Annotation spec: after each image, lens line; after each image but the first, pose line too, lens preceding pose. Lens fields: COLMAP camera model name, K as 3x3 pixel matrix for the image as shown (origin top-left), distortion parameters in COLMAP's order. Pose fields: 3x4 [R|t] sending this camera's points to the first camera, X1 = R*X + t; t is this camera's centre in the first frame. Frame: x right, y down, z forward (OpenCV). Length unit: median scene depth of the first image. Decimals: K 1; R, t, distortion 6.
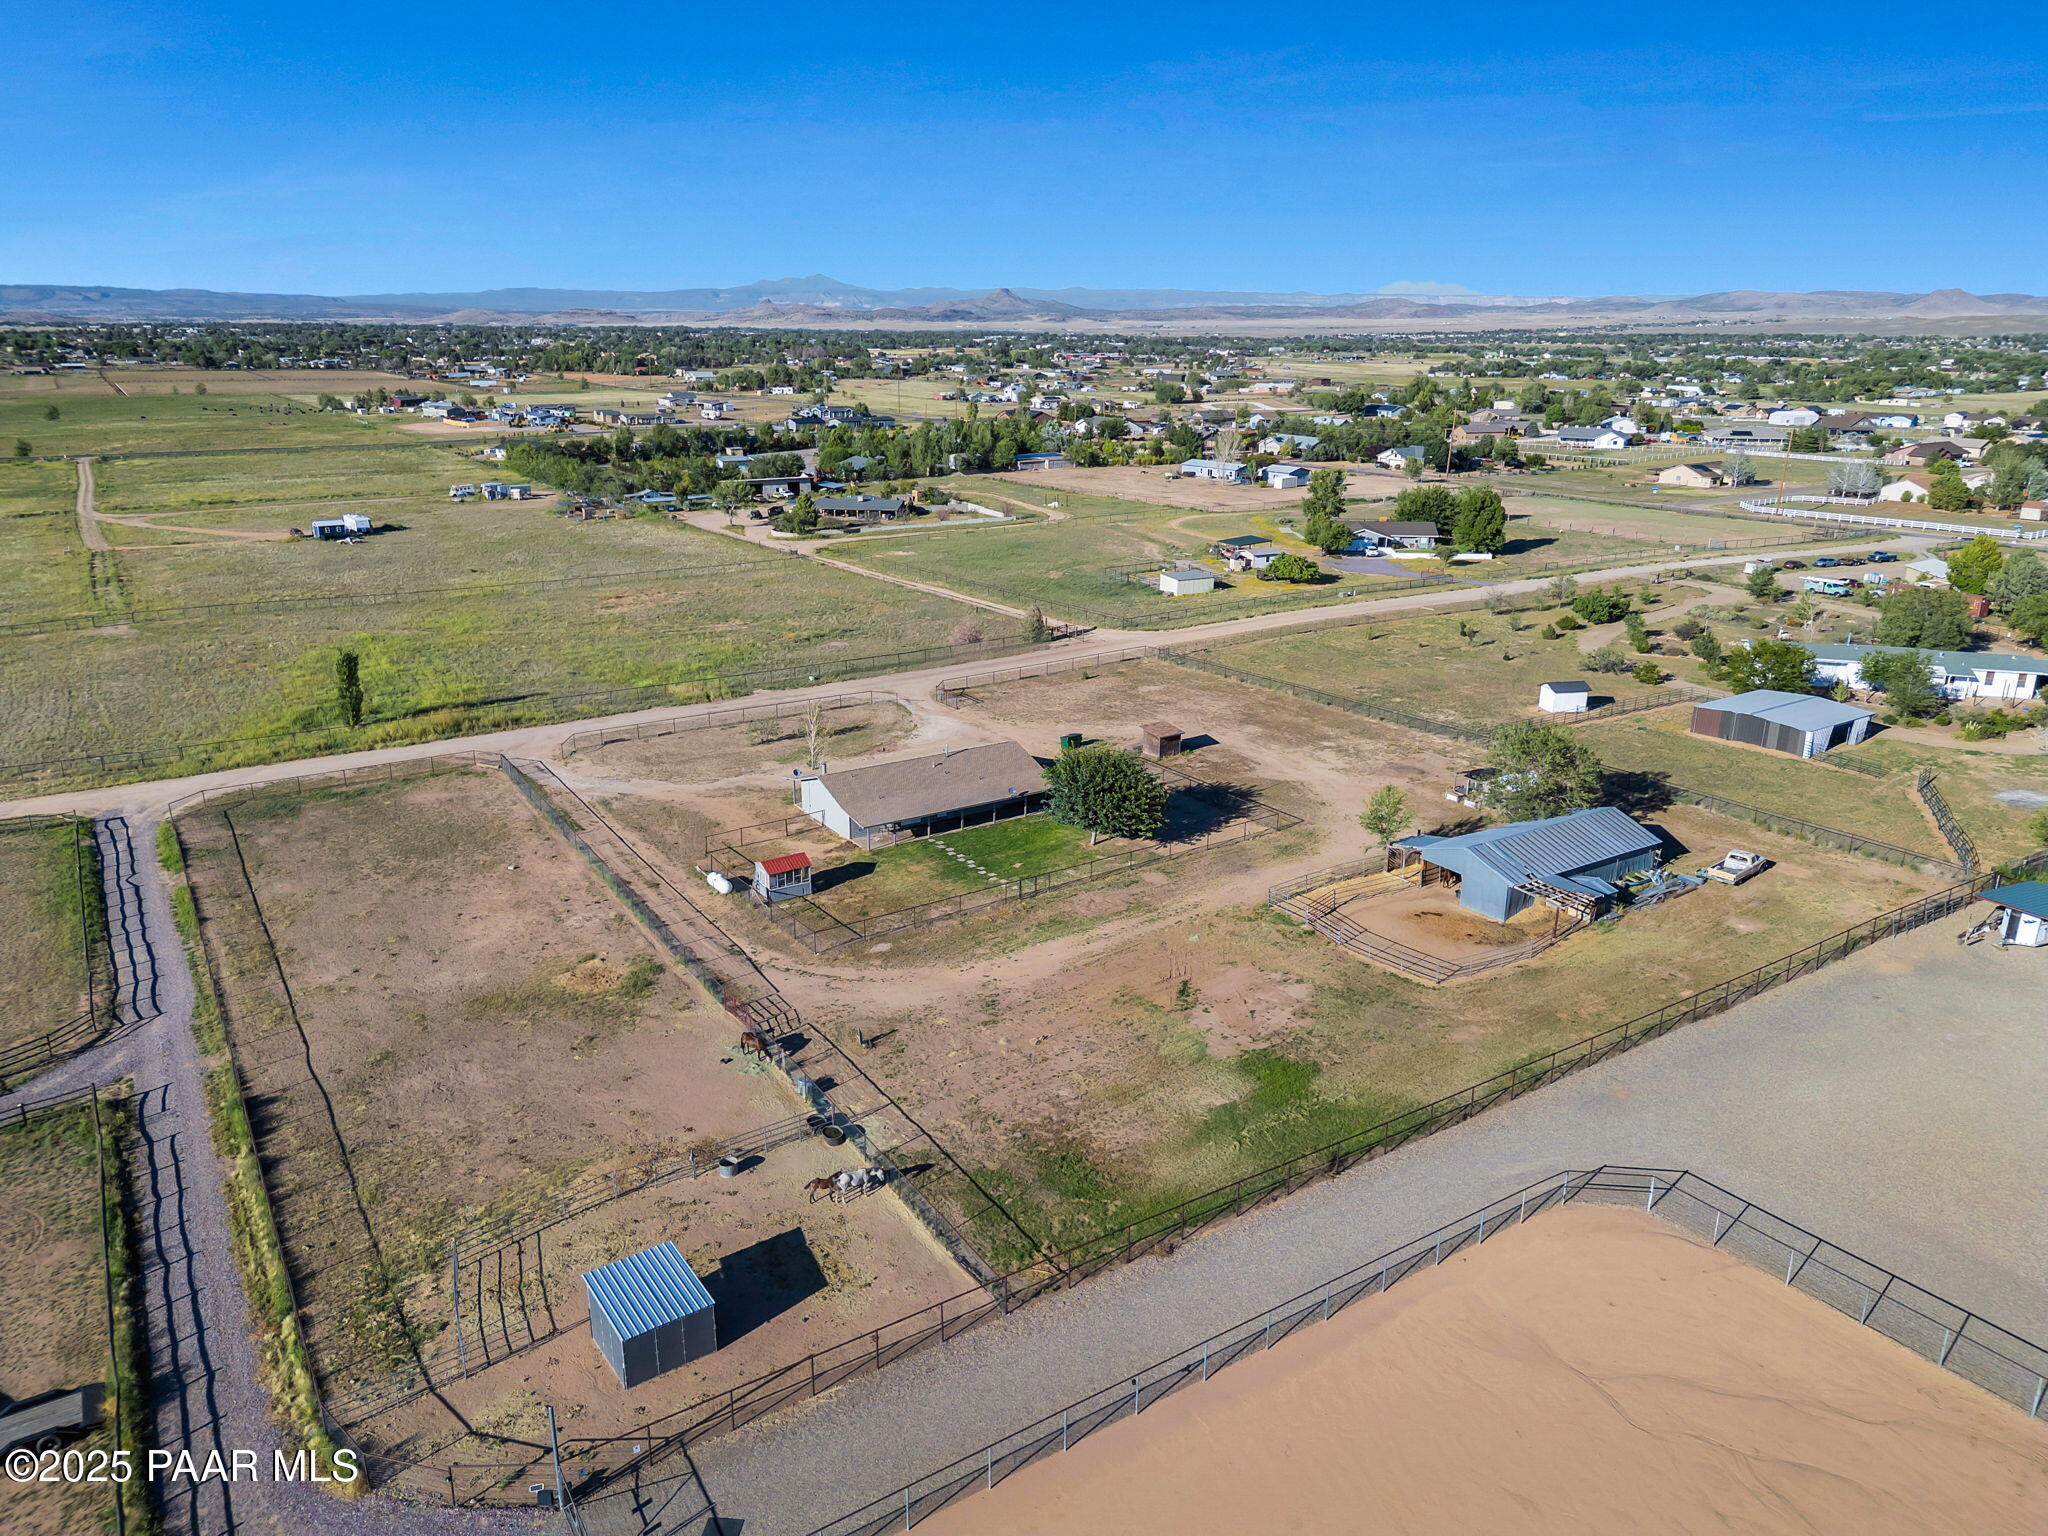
lens RADIAL K [[1420.6, 0, 1018.0], [0, 1420.6, 762.3], [0, 0, 1]] dist [0.062164, -0.050173]
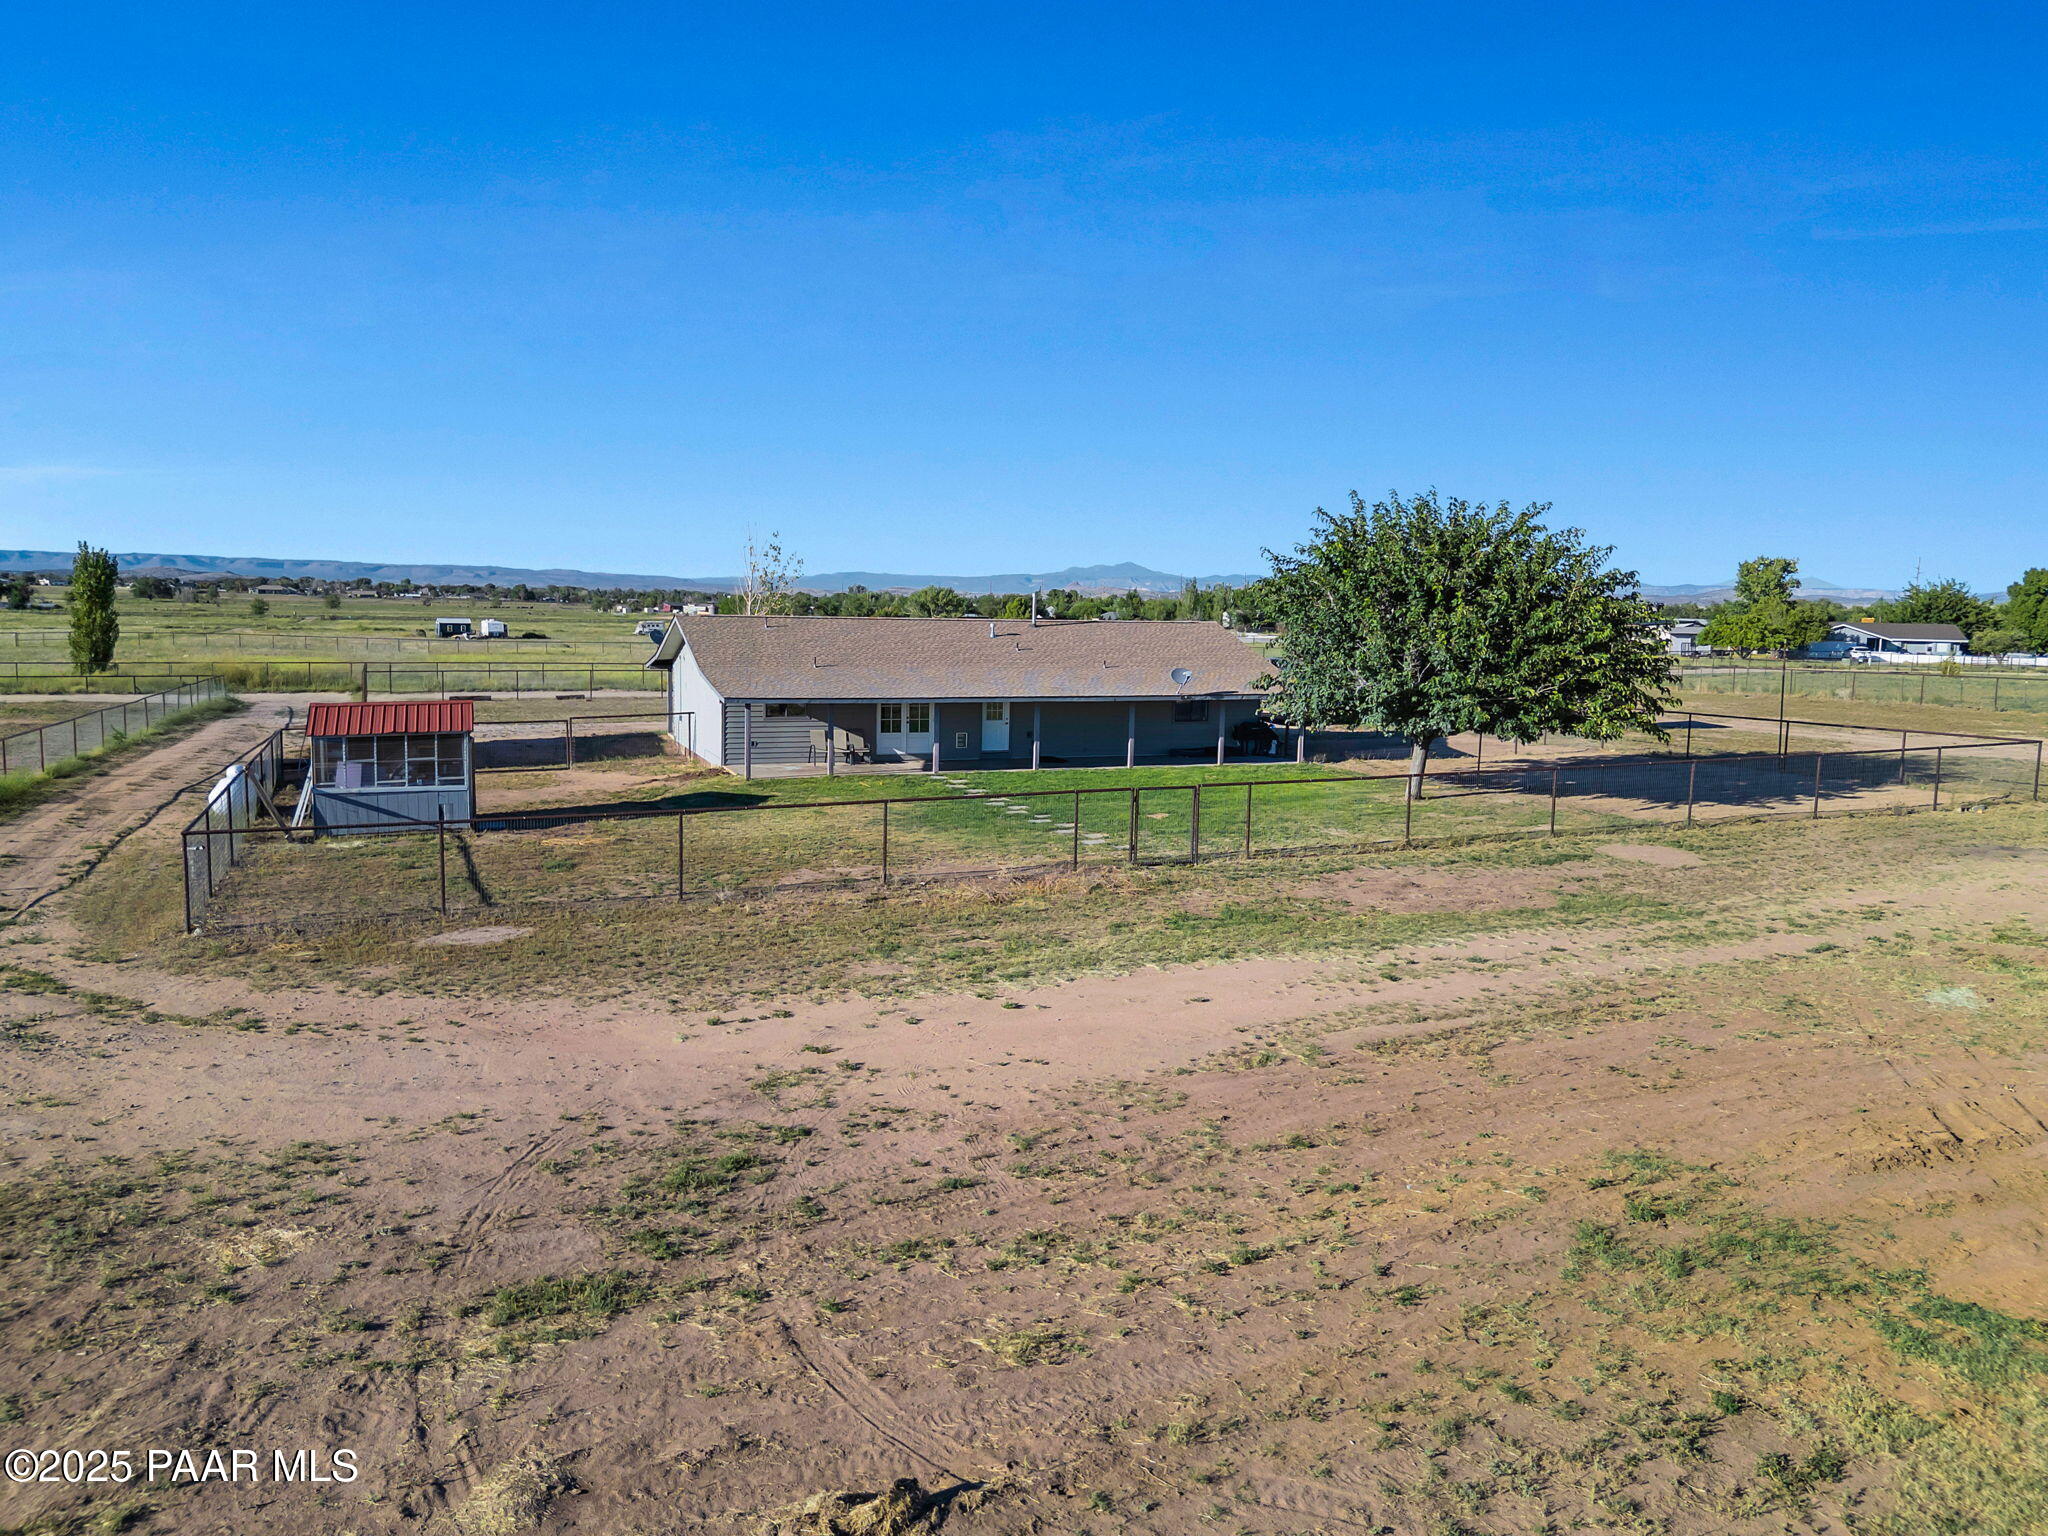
lens RADIAL K [[1420.6, 0, 1018.0], [0, 1420.6, 762.3], [0, 0, 1]] dist [0.062164, -0.050173]
pose [[0.977394, 0.033270, -0.208792, 0.037430], [-0.075680, 0.977161, -0.198566, 0.138514], [0.197417, 0.209878, 0.957589, 0.764493]]
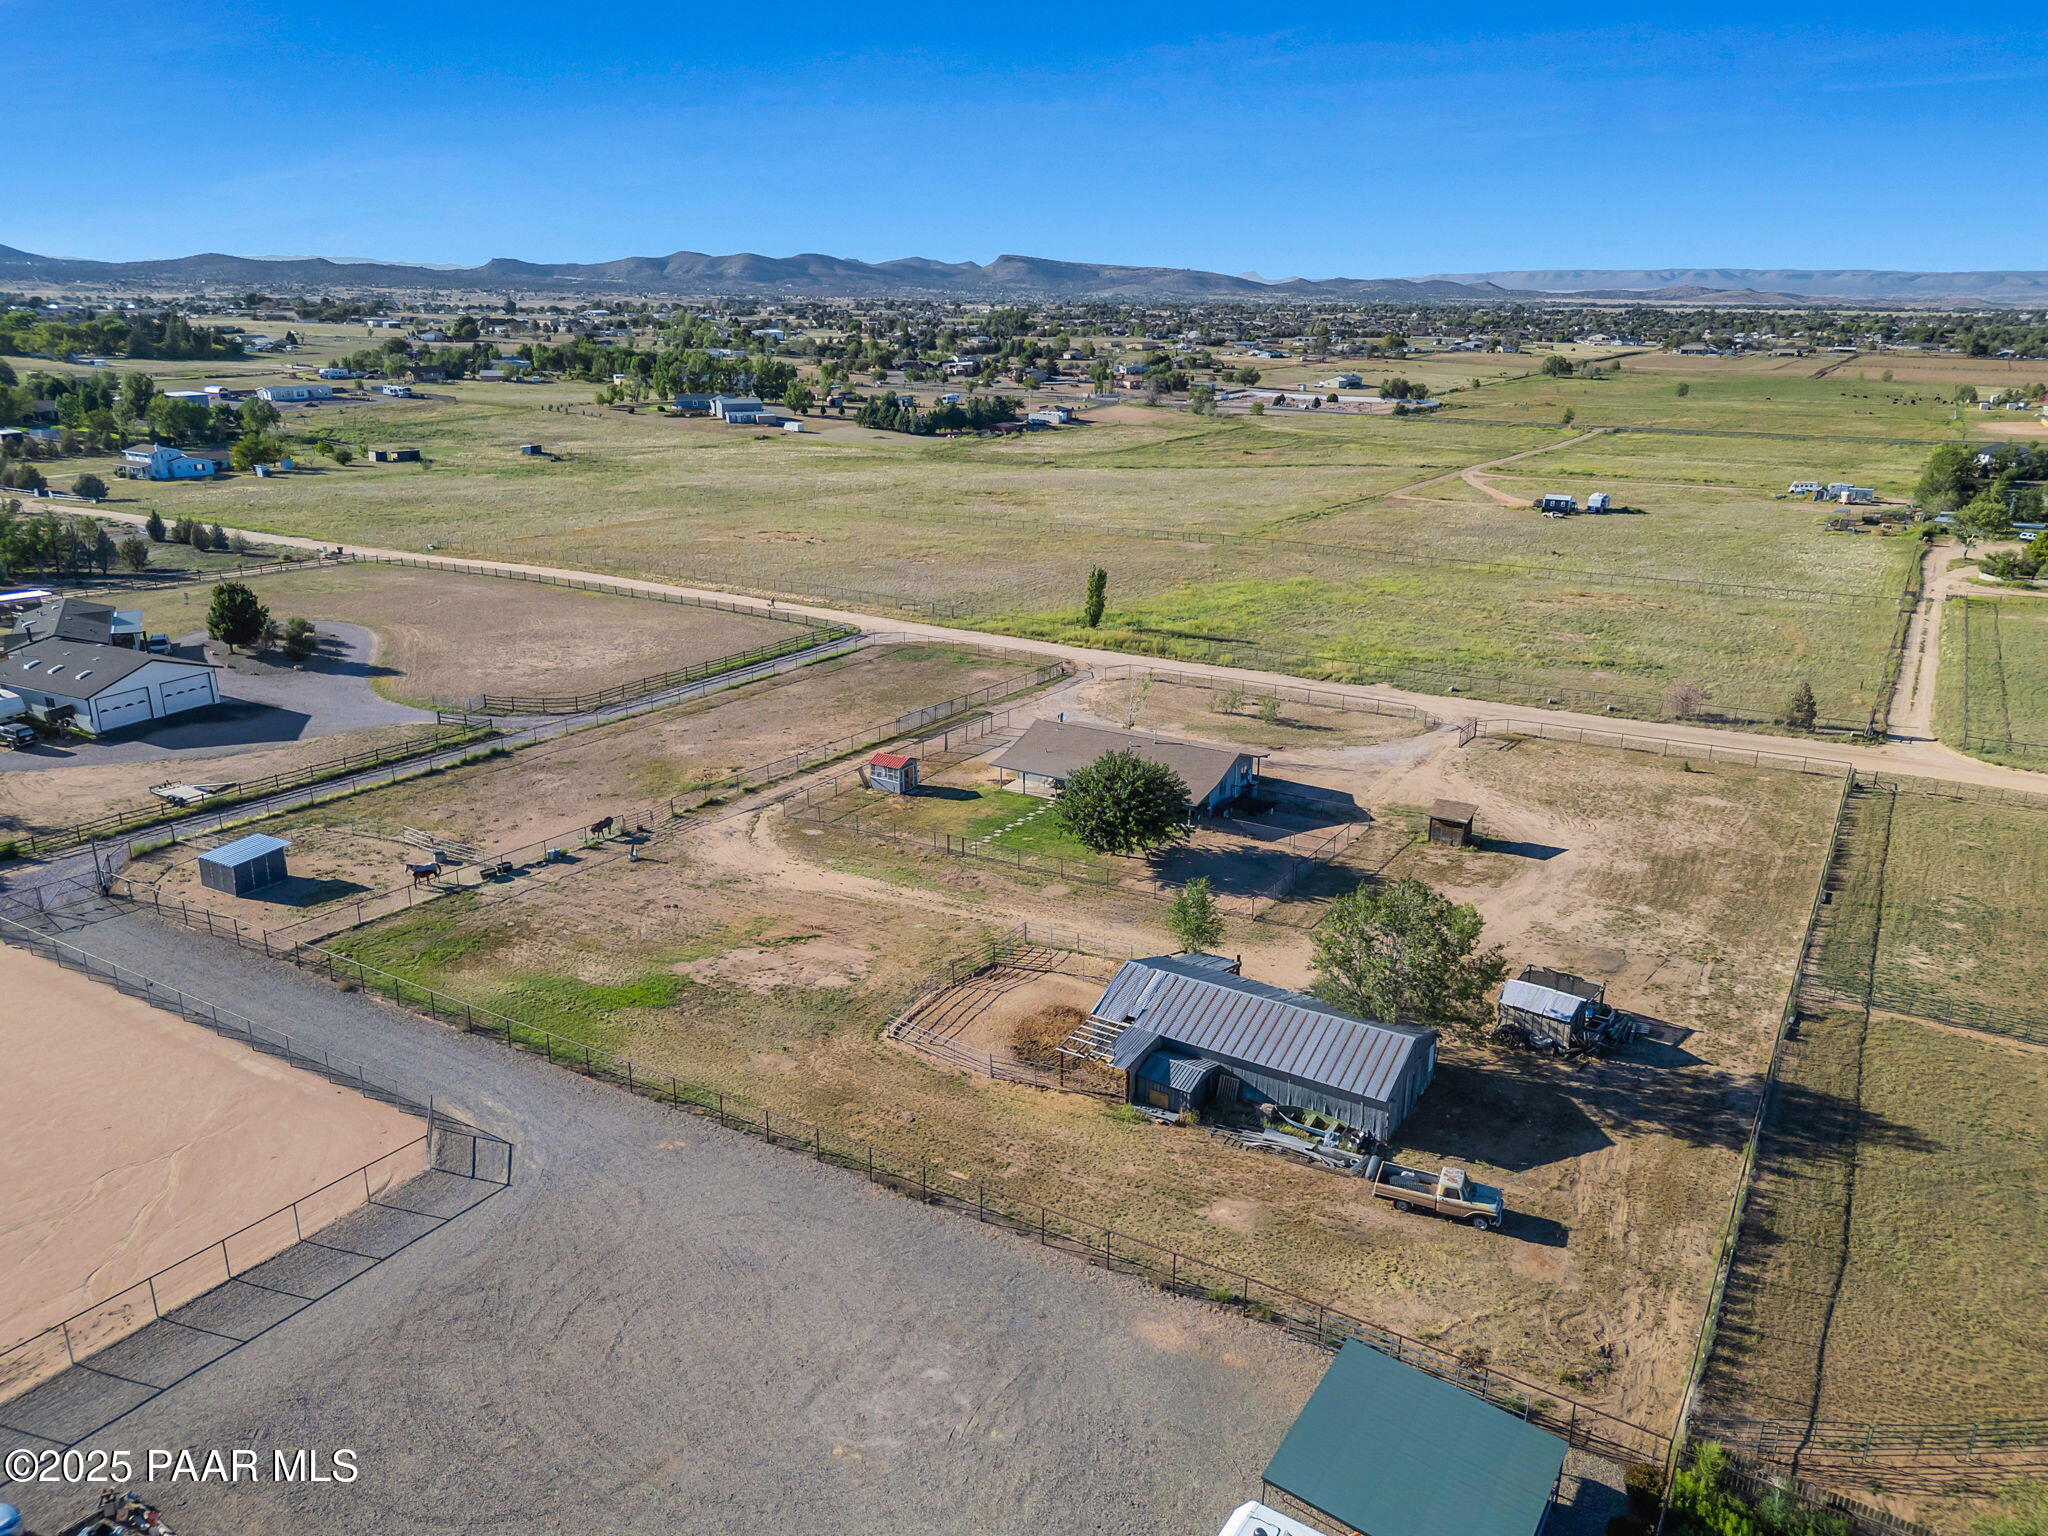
lens RADIAL K [[1448.5, 0, 1030.7], [0, 1448.5, 771.0], [0, 0, 1]] dist [0.067090, -0.057934]
pose [[0.433872, 0.280683, -0.856138, 0.960347], [-0.273845, 0.946363, 0.171484, -0.165539], [0.858349, 0.160047, 0.487464, 0.550683]]
